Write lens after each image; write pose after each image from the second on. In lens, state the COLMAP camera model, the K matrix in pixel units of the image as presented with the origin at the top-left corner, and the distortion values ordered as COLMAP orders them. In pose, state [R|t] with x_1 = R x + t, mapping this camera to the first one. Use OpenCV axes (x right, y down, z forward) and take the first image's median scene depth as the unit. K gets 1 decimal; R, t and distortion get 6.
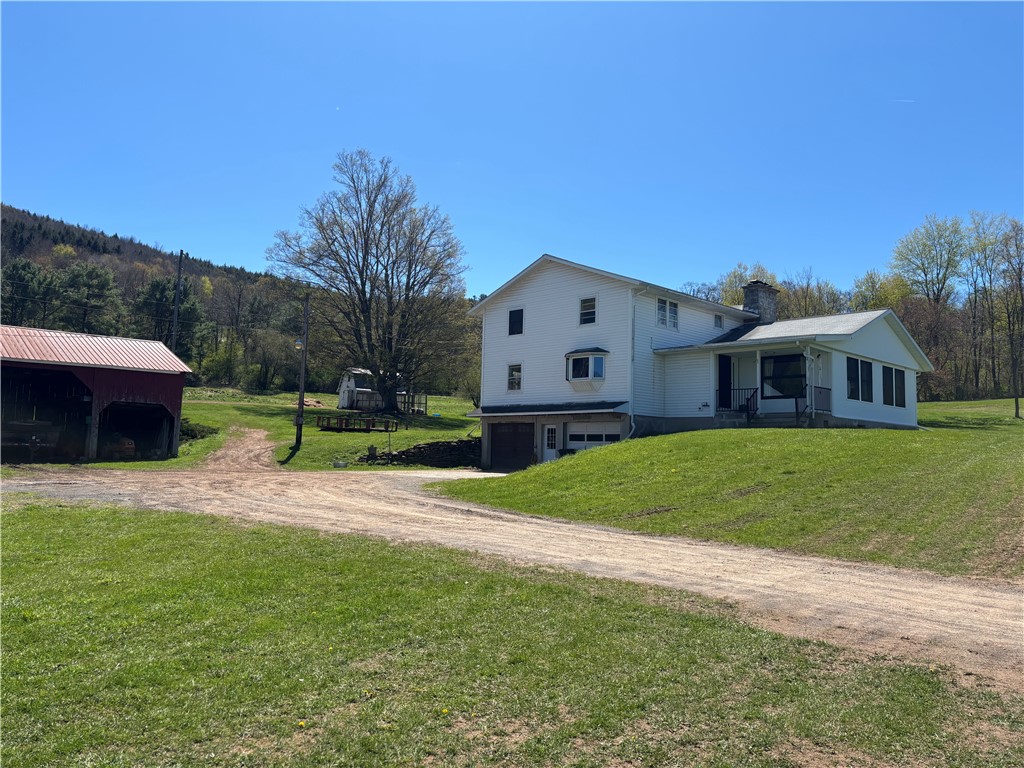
lens RADIAL K [[765.8, 0, 502.7], [0, 765.8, 387.9], [0, 0, 1]] dist [0.100994, -0.129018]
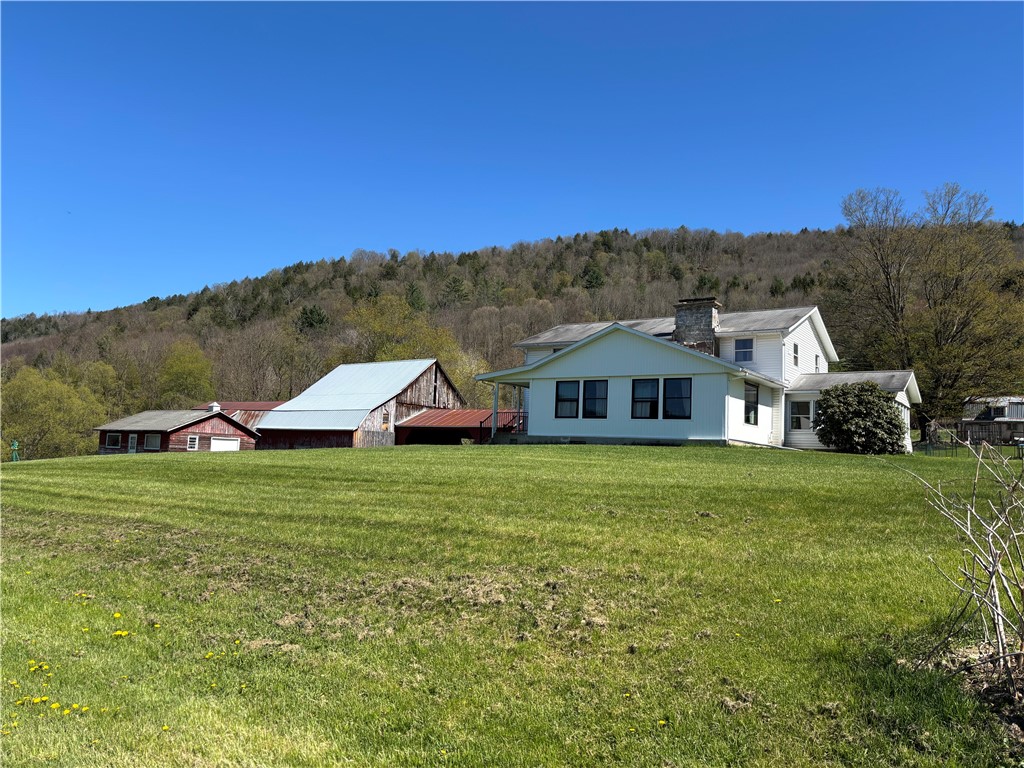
lens RADIAL K [[765.8, 0, 502.7], [0, 765.8, 387.9], [0, 0, 1]] dist [0.100994, -0.129018]
pose [[0.199333, -0.105991, -0.974183, 1.278005], [0.041489, 0.994155, -0.099675, 0.065313], [0.979053, -0.020550, 0.202566, 0.589017]]
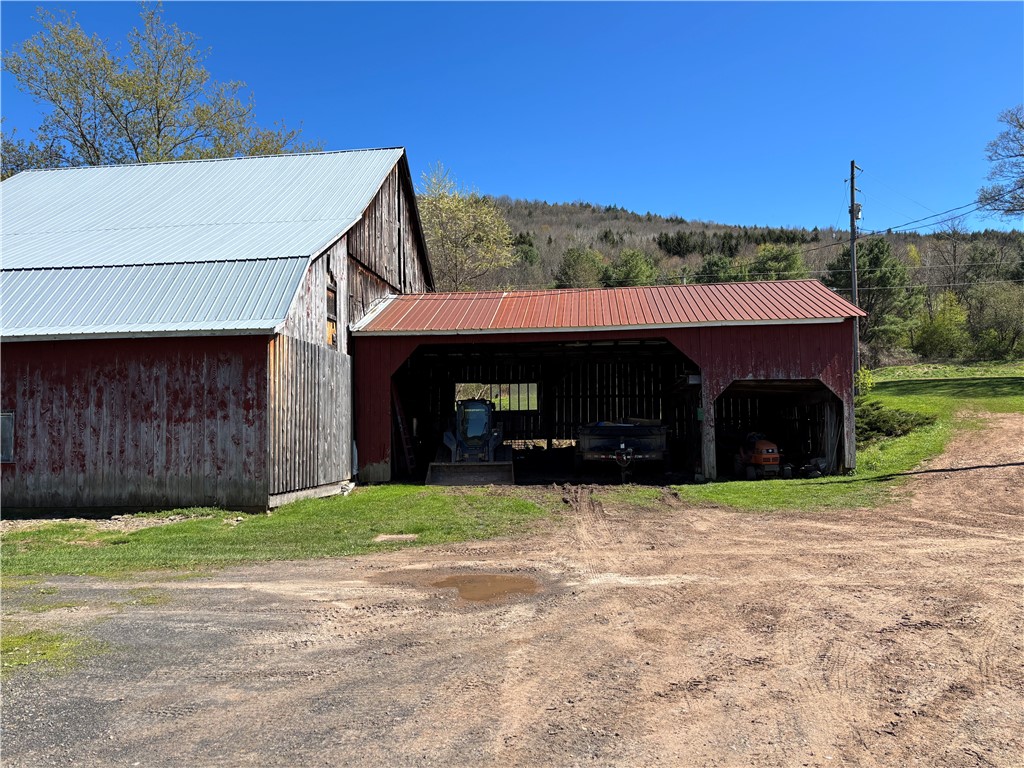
lens RADIAL K [[774.4, 0, 512.0], [0, 774.4, 384.0], [0, 0, 1]] dist [0.044316, -0.032793]
pose [[0.653833, -0.082073, -0.752175, -0.149878], [0.090241, 0.995463, -0.030176, 0.020134], [0.751238, -0.048147, 0.658273, 0.434669]]
